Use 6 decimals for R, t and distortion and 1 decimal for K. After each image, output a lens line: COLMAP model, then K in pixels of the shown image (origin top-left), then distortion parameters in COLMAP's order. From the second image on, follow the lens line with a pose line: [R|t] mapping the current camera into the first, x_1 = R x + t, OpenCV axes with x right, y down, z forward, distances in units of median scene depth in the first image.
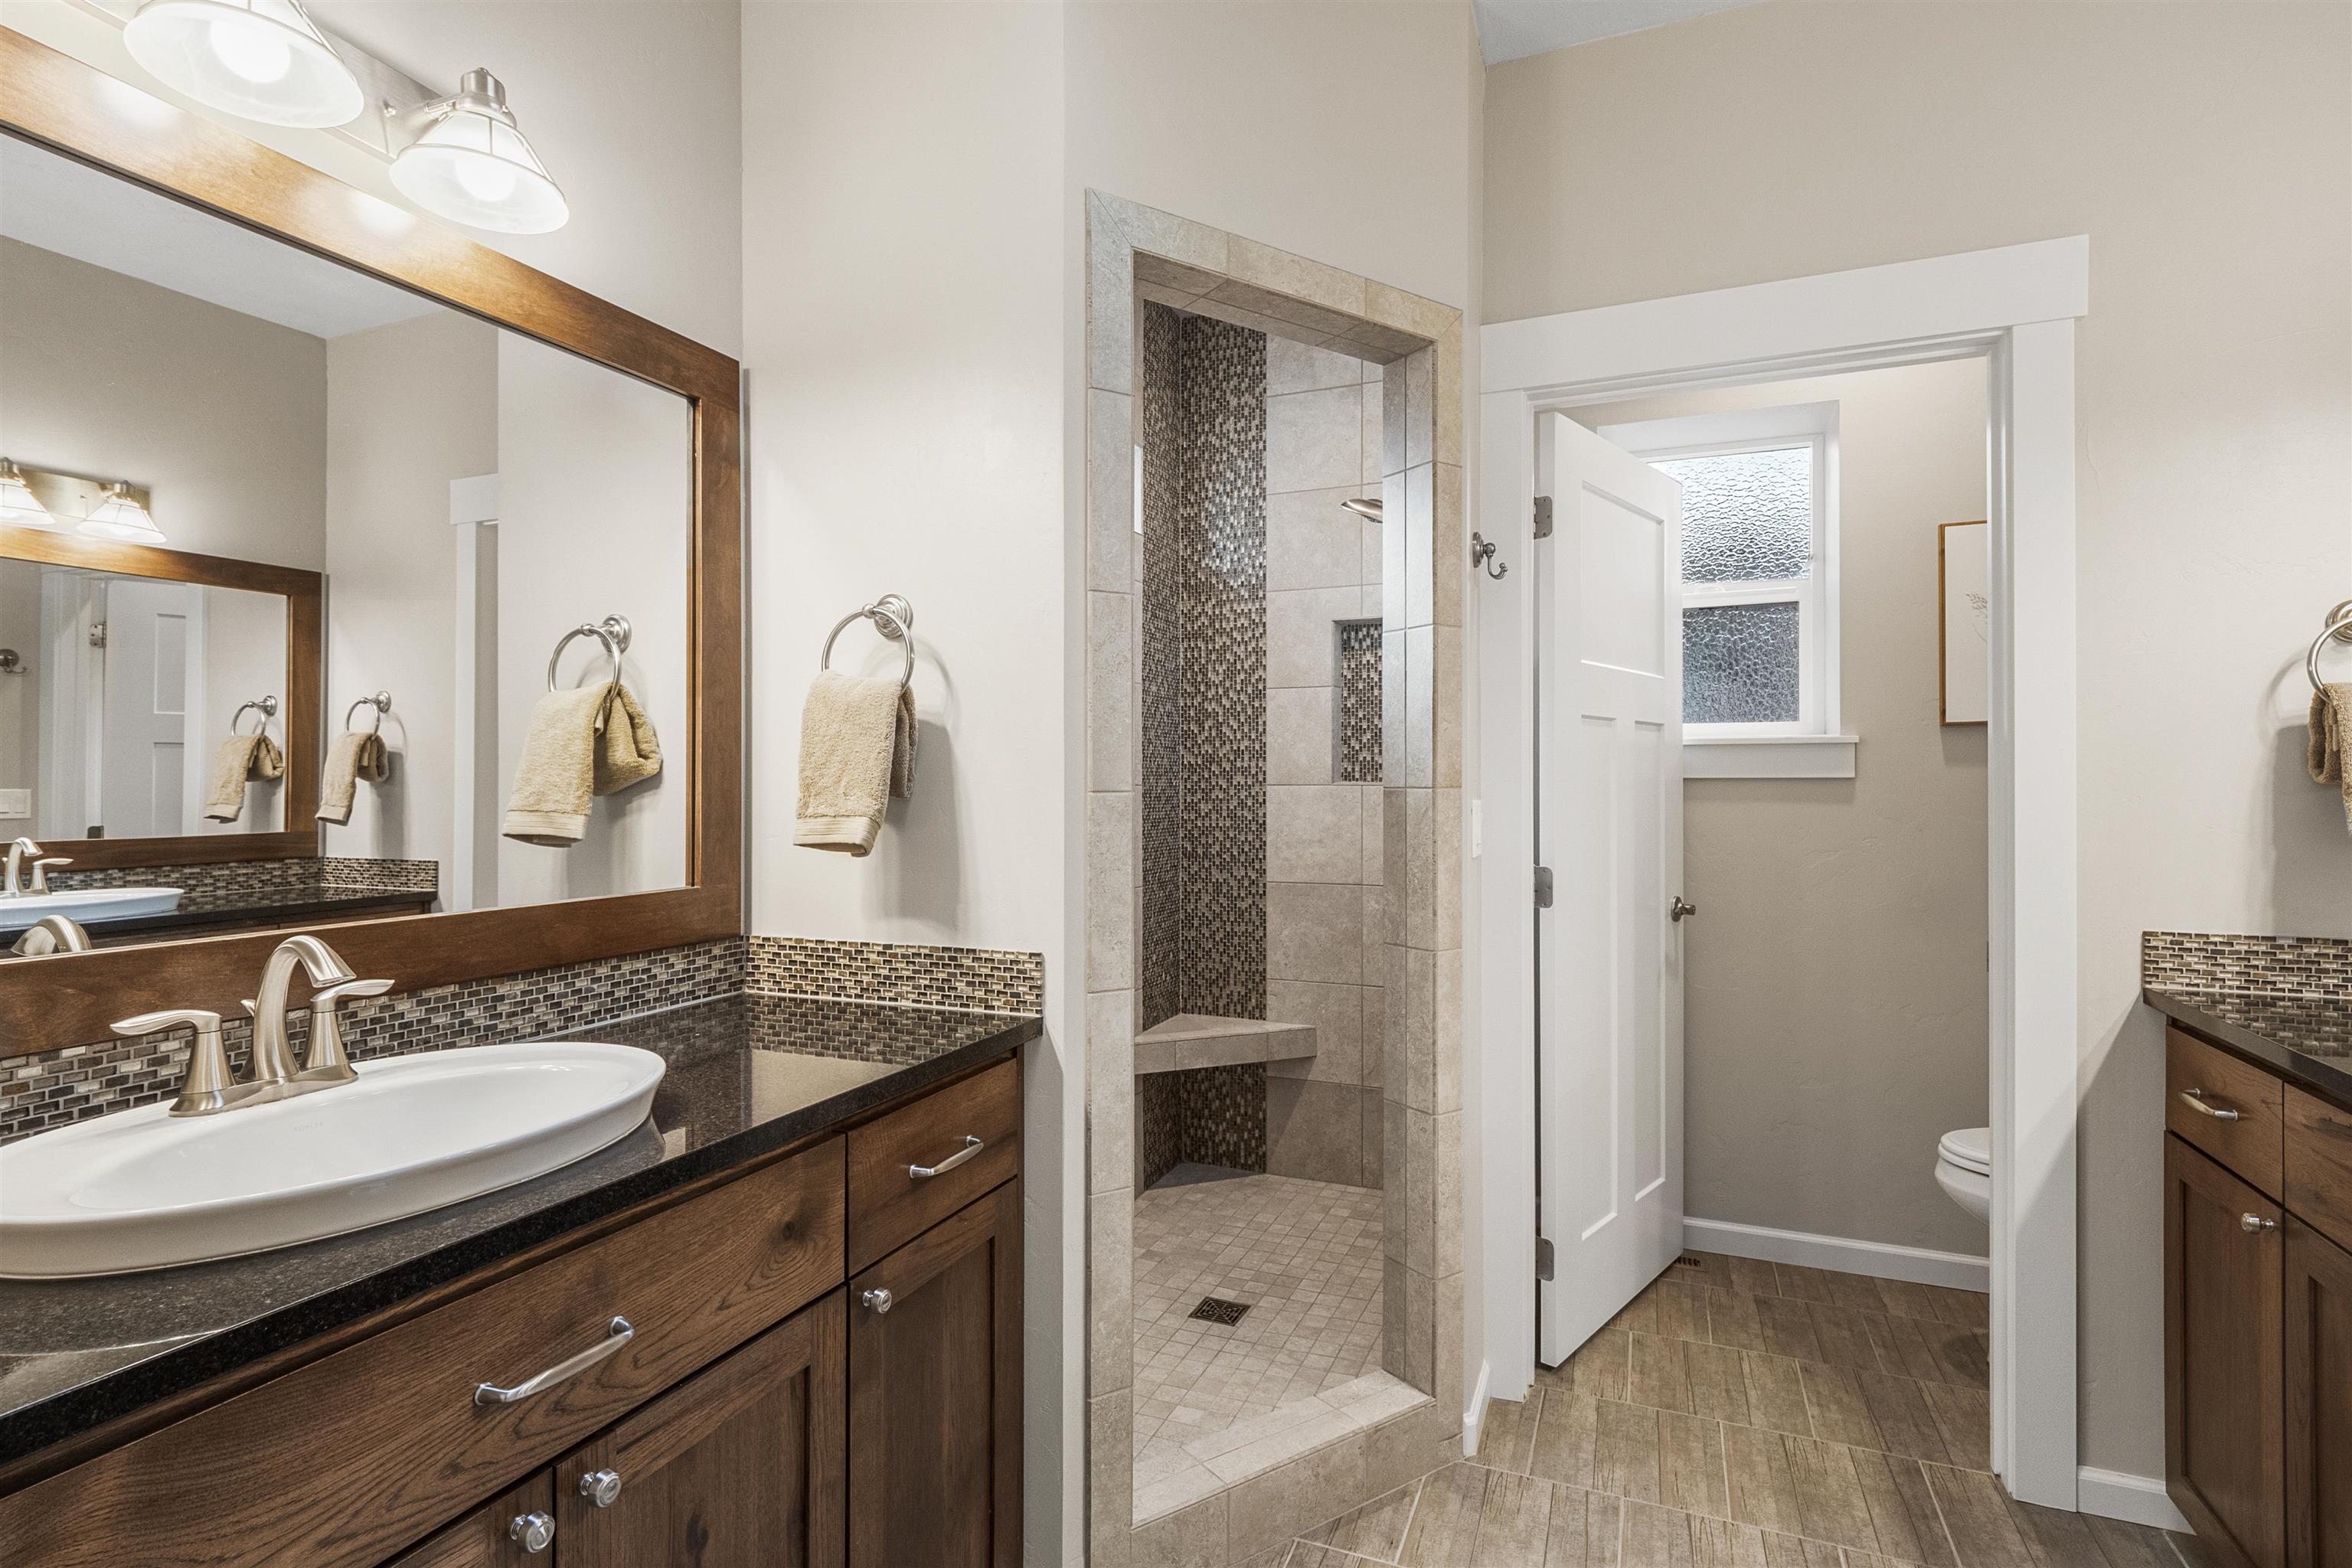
lens RADIAL K [[1165.3, 0, 1172.0], [0, 1165.3, 780.5], [0, 0, 1]] dist [0.004257, 0.000095]
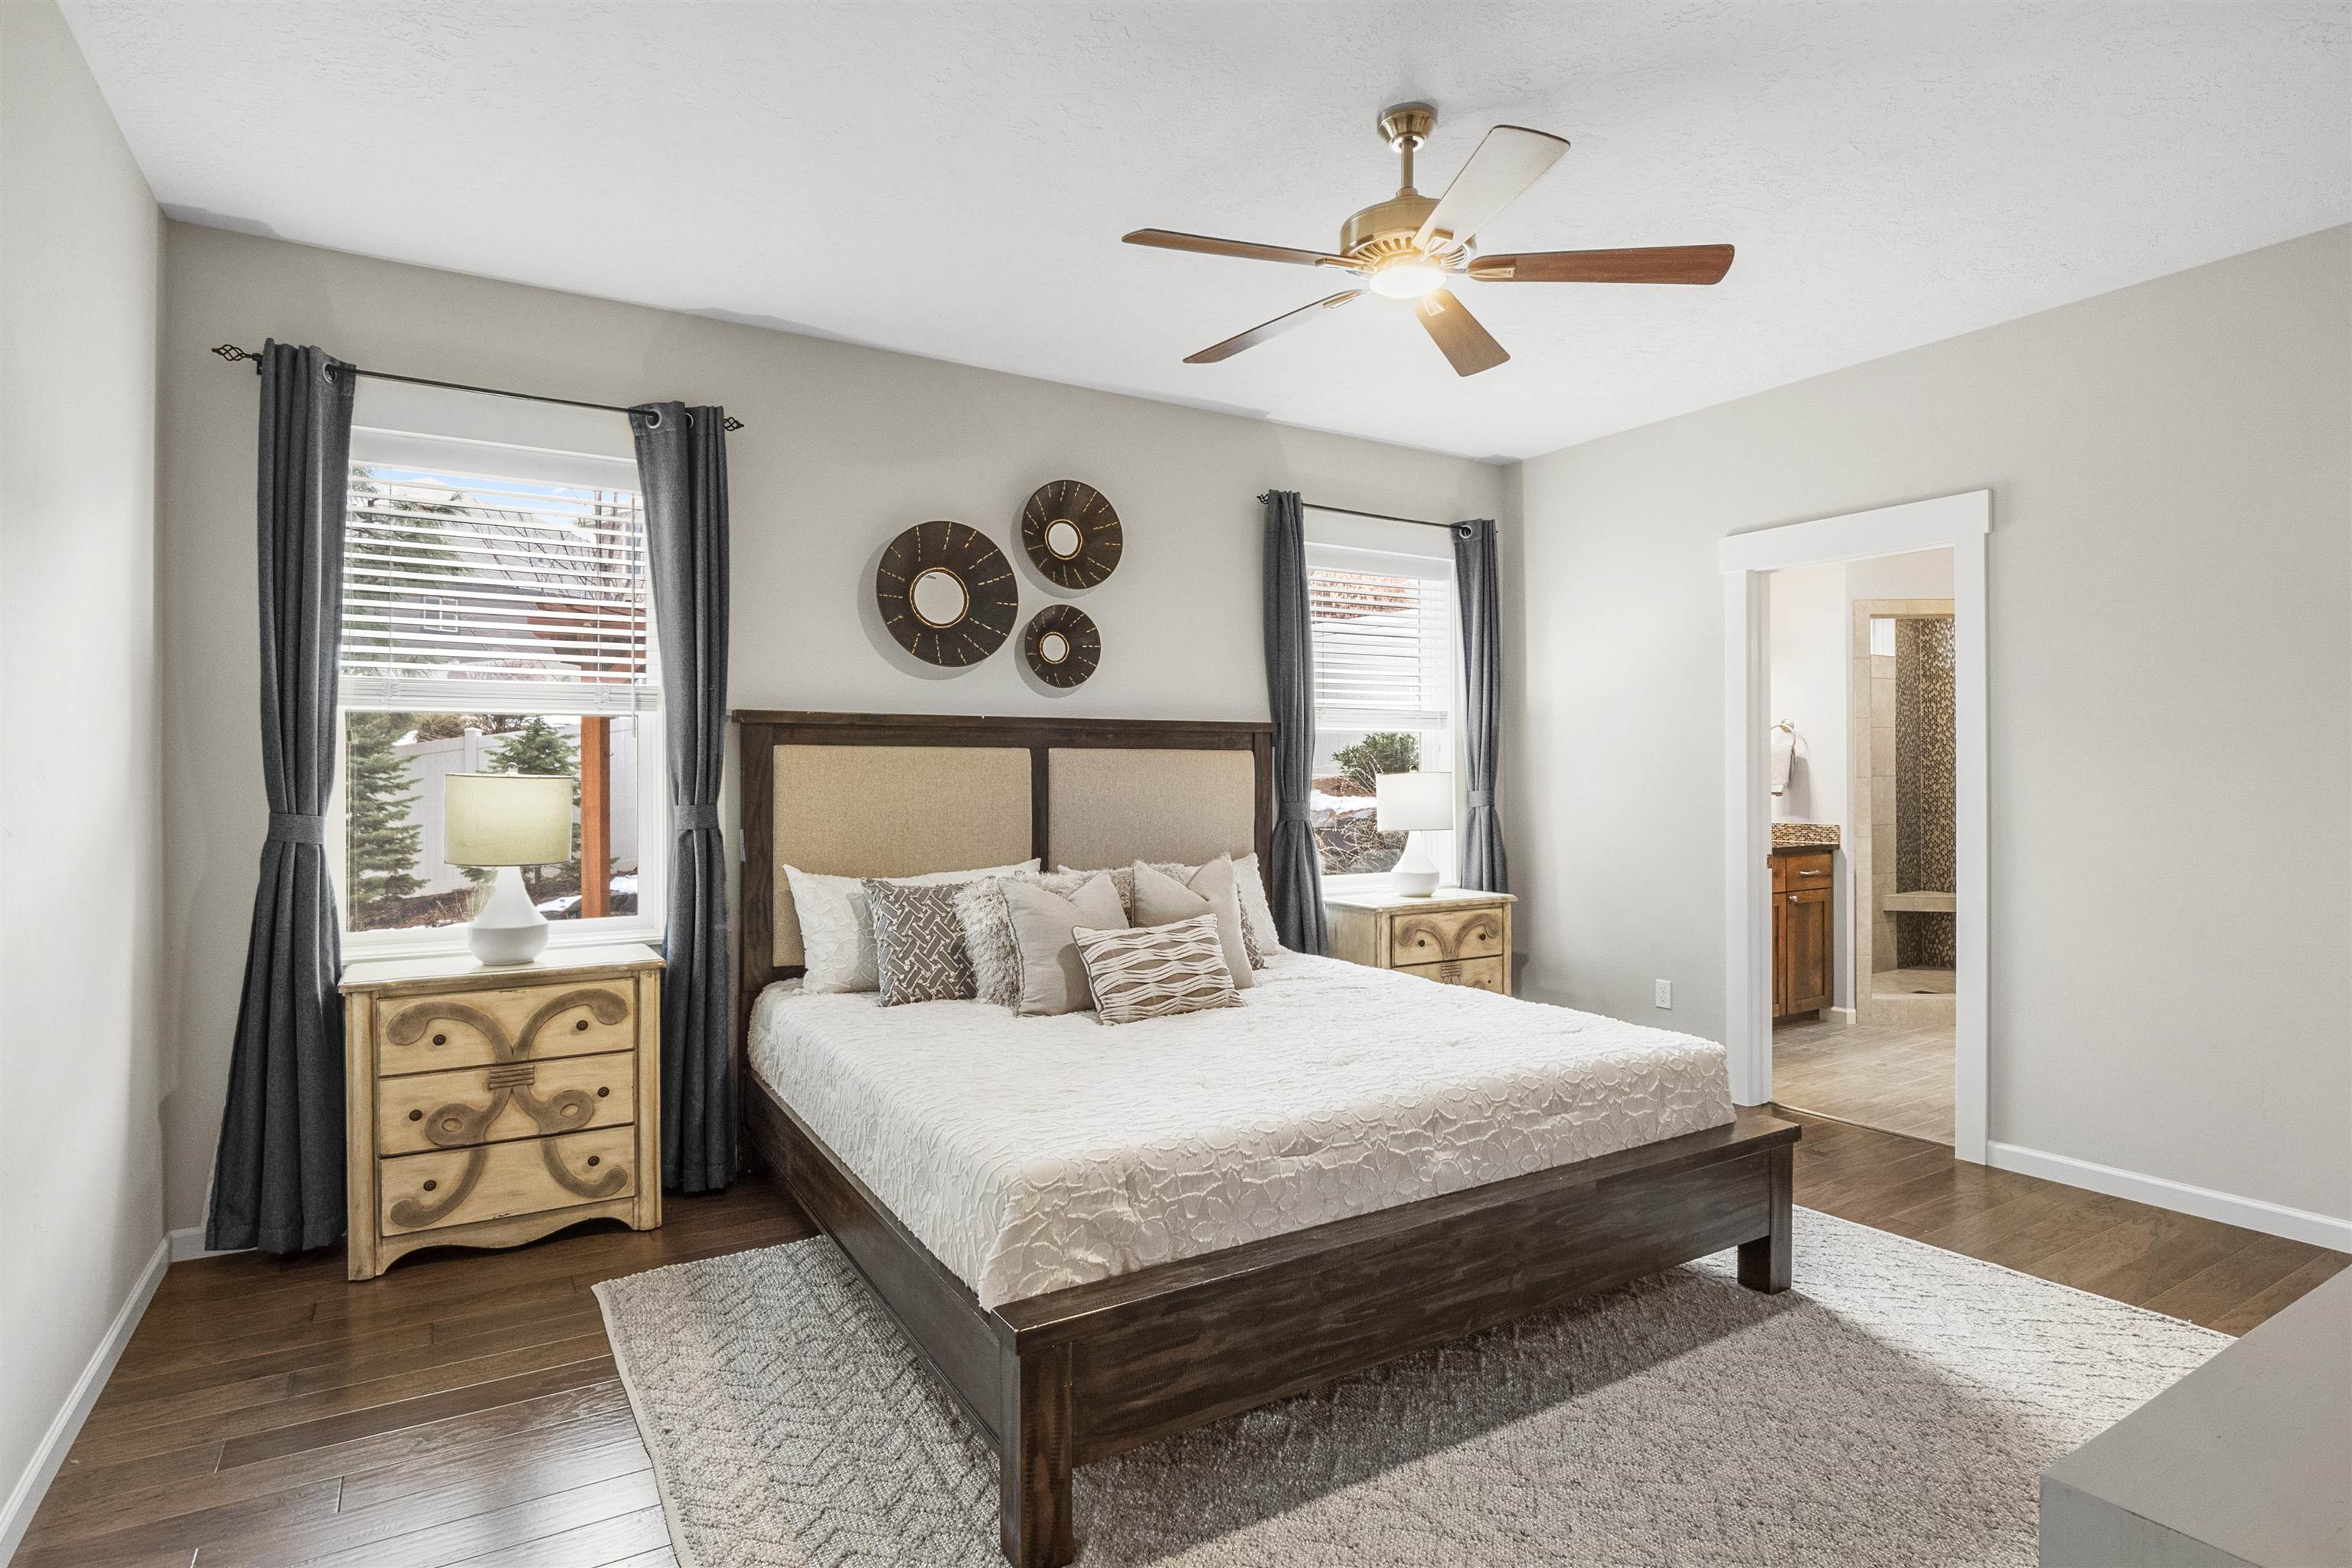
lens RADIAL K [[1165.3, 0, 1165.9], [0, 1165.3, 775.4], [0, 0, 1]] dist [0.004257, 0.000095]
pose [[0.802296, -0.003667, -0.596915, 0.333658], [0.005077, 0.999987, 0.000681, -0.010027], [0.596905, -0.003576, 0.802304, -2.803980]]
